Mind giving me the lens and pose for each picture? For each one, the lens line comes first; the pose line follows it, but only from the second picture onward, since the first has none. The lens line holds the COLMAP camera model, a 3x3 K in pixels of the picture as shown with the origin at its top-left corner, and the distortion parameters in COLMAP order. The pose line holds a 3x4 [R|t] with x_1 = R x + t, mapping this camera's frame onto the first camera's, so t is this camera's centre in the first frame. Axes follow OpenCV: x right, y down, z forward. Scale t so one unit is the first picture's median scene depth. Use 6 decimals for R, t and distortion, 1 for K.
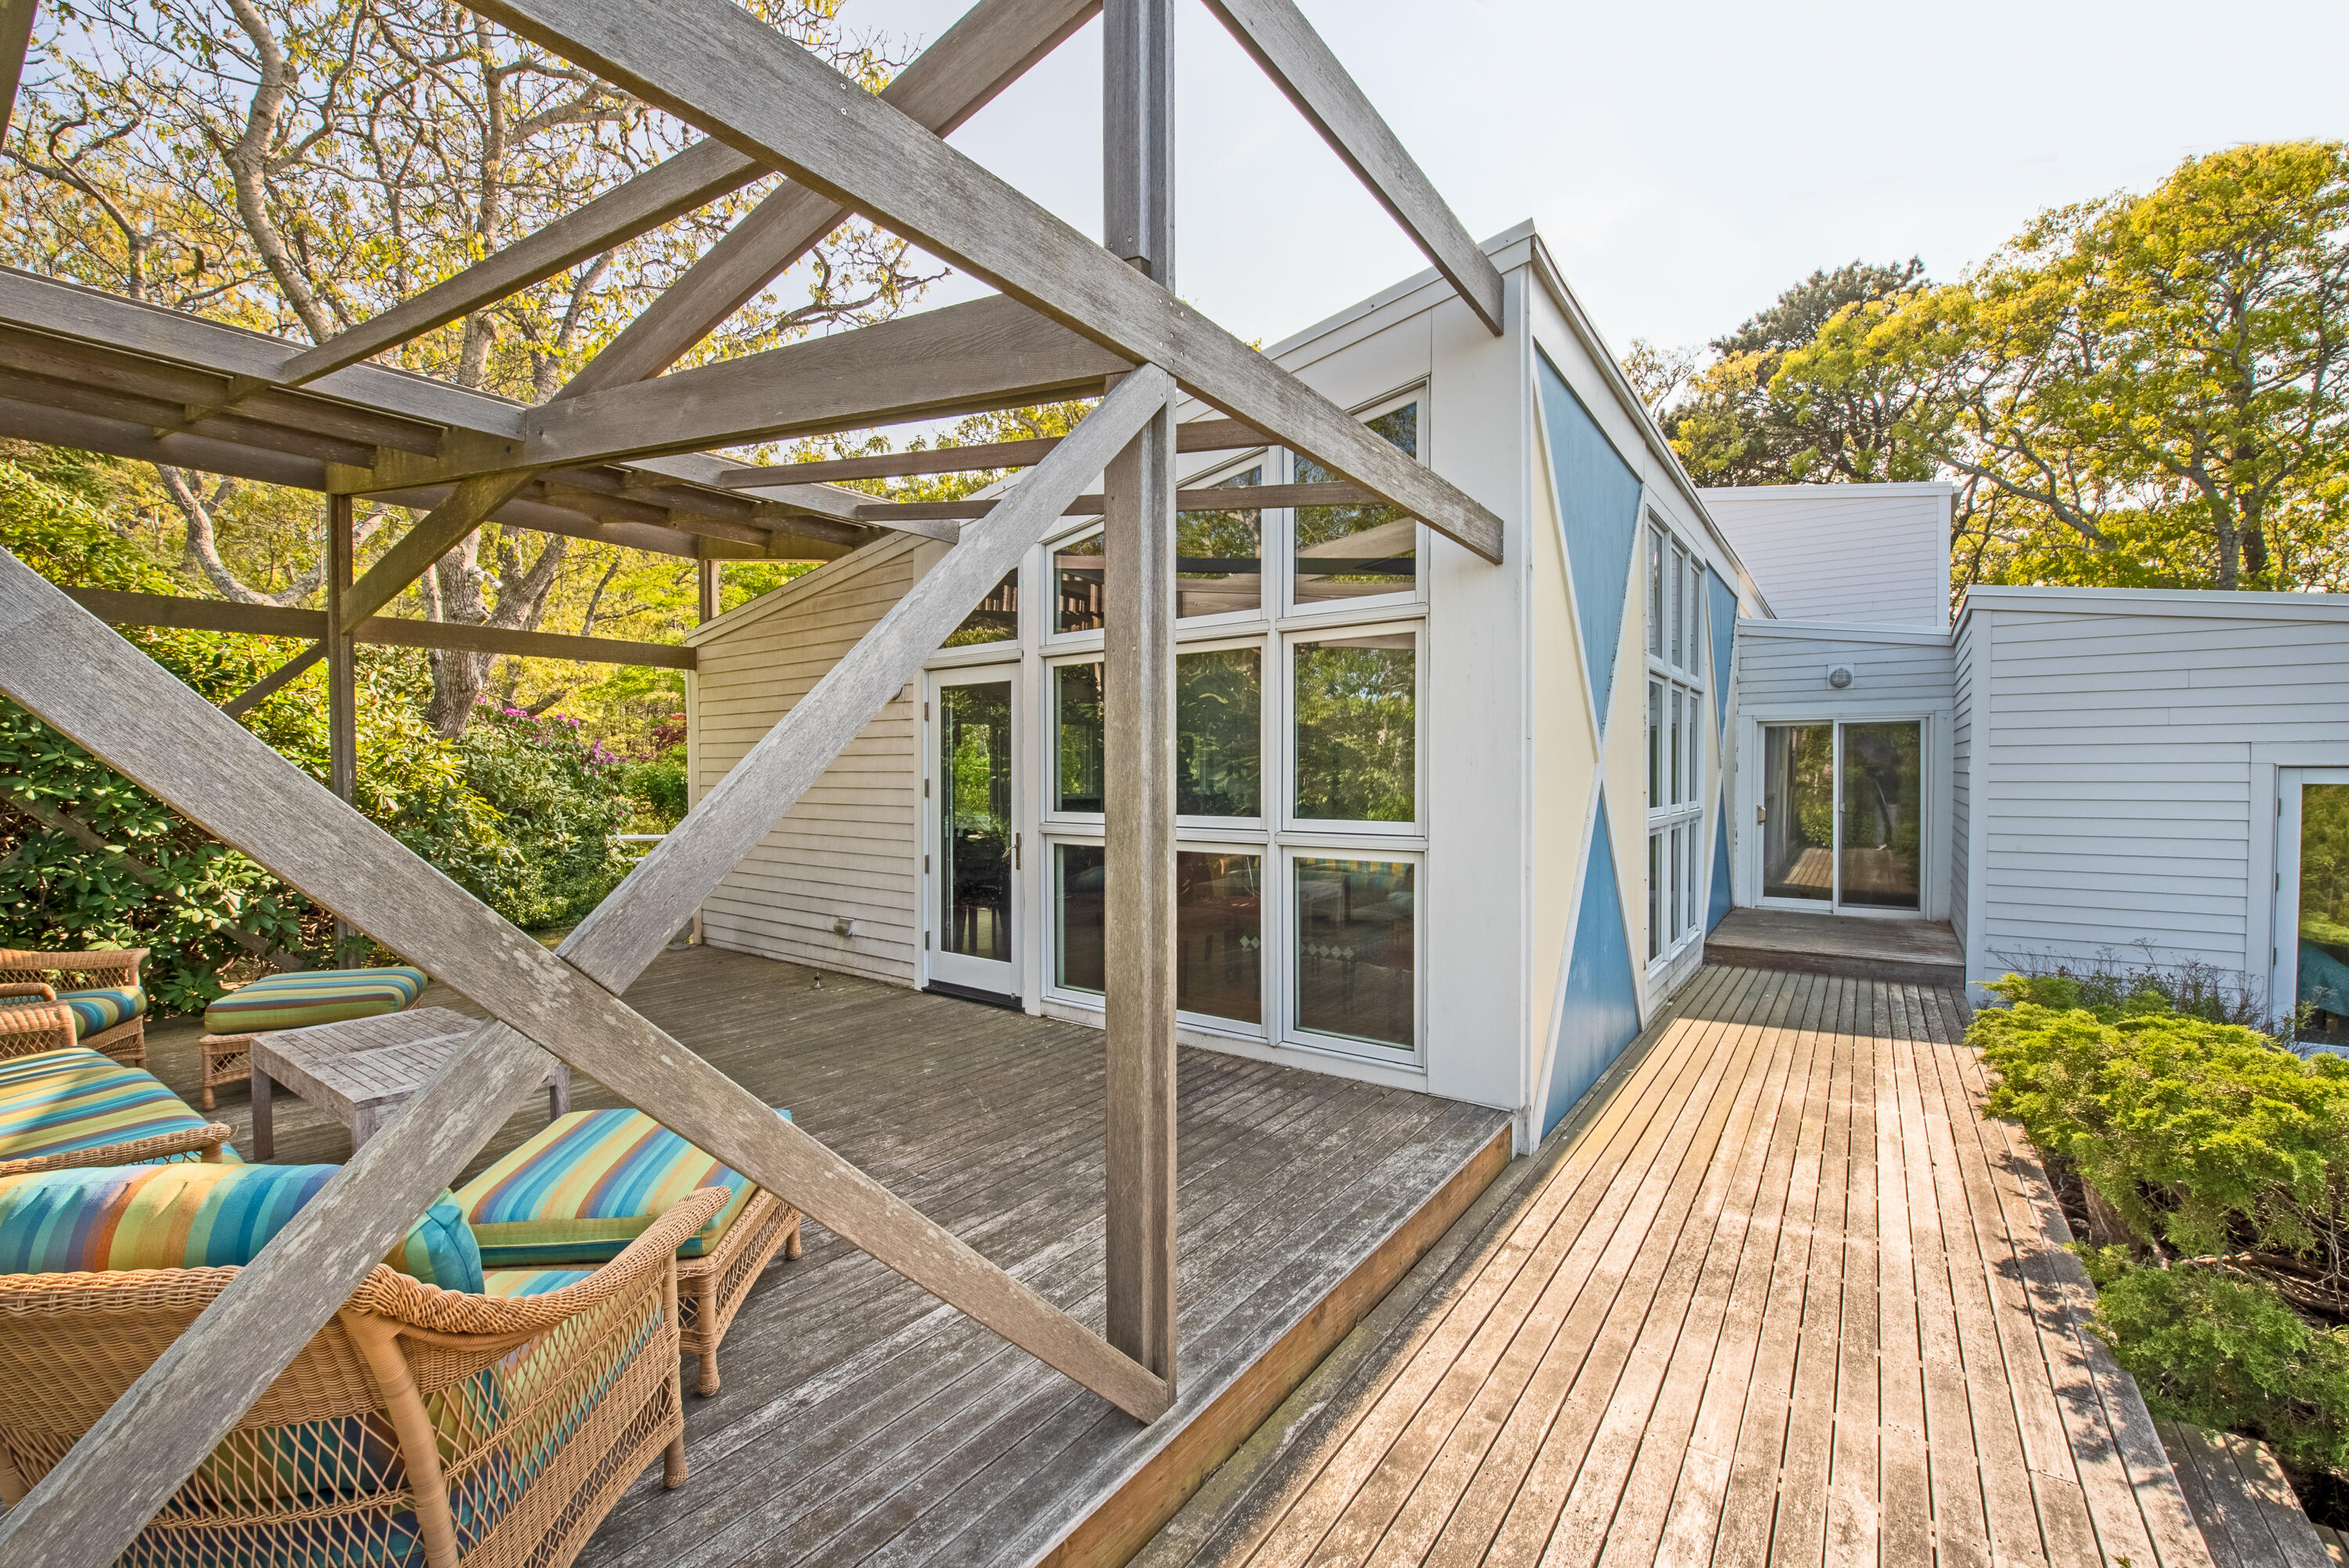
lens RADIAL K [[958.4, 0, 1176.4], [0, 958.4, 786.6], [0, 0, 1]] dist [-0.003001, -0.000146]
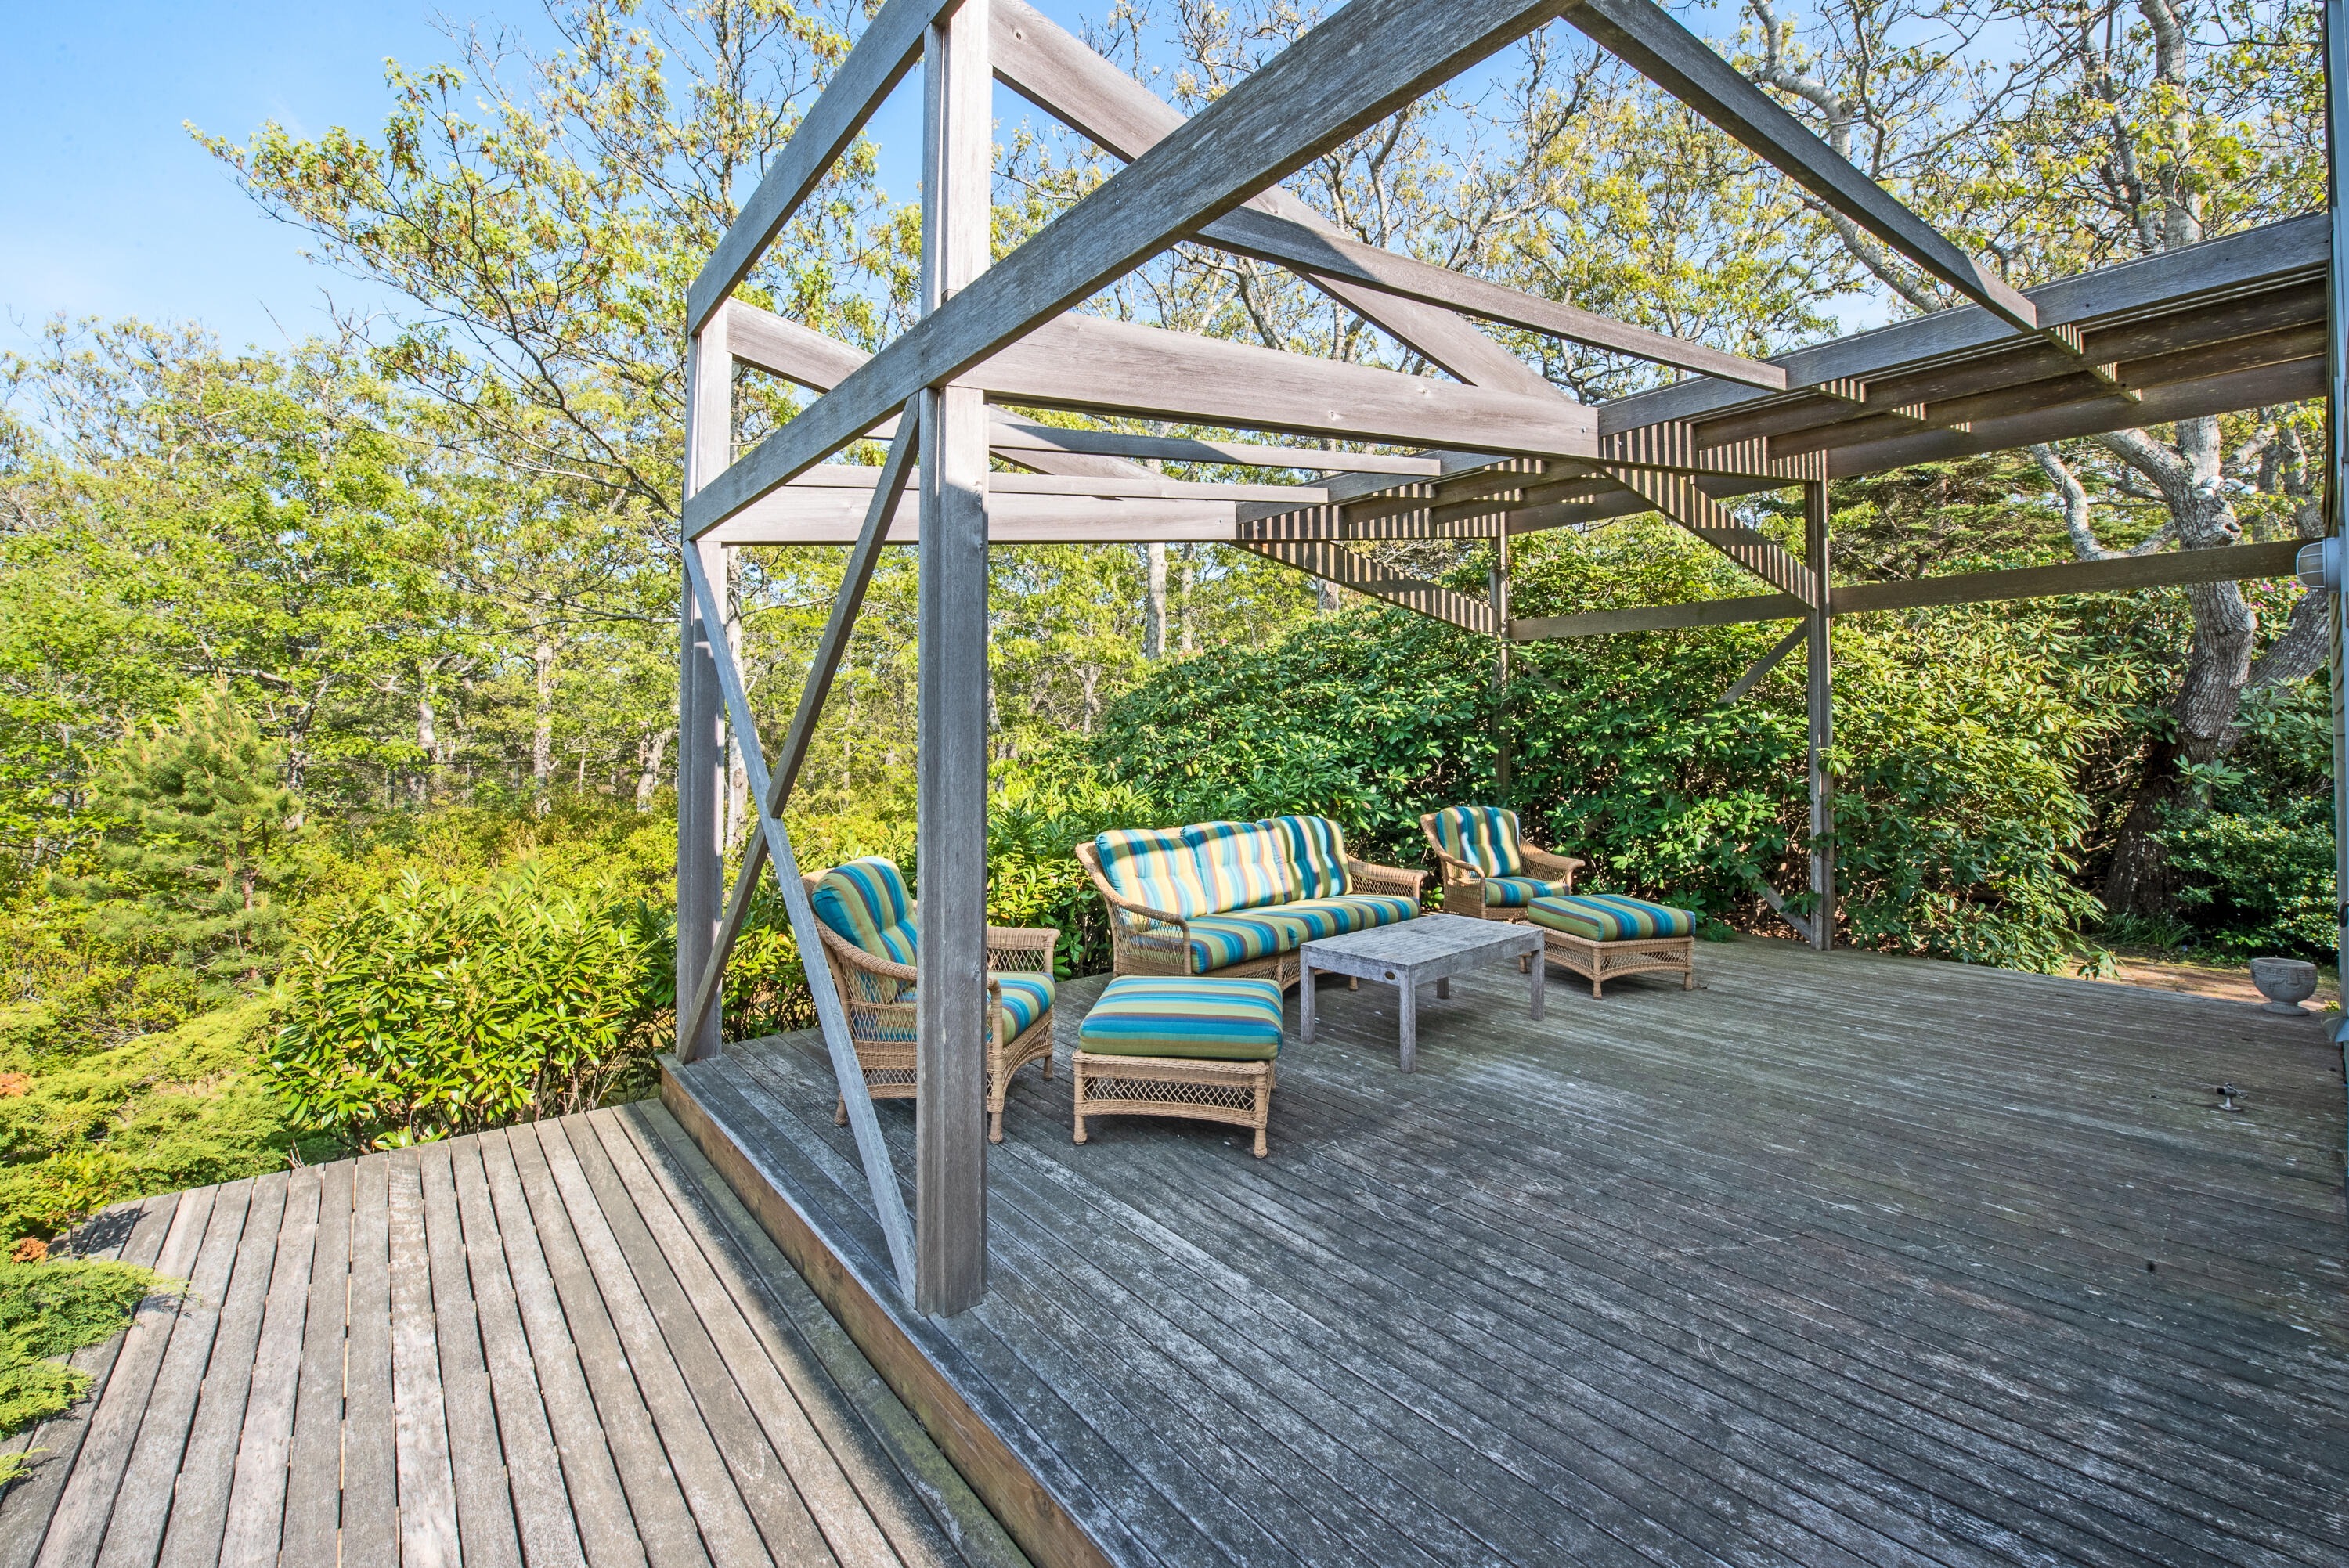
lens RADIAL K [[958.4, 0, 1188.9], [0, 958.4, 732.4], [0, 0, 1]] dist [-0.003001, -0.000146]
pose [[-0.228248, -0.004487, -0.973593, 0.597185], [-0.008154, 0.999963, -0.002696, -0.021906], [0.973569, 0.007323, -0.228276, 0.909774]]
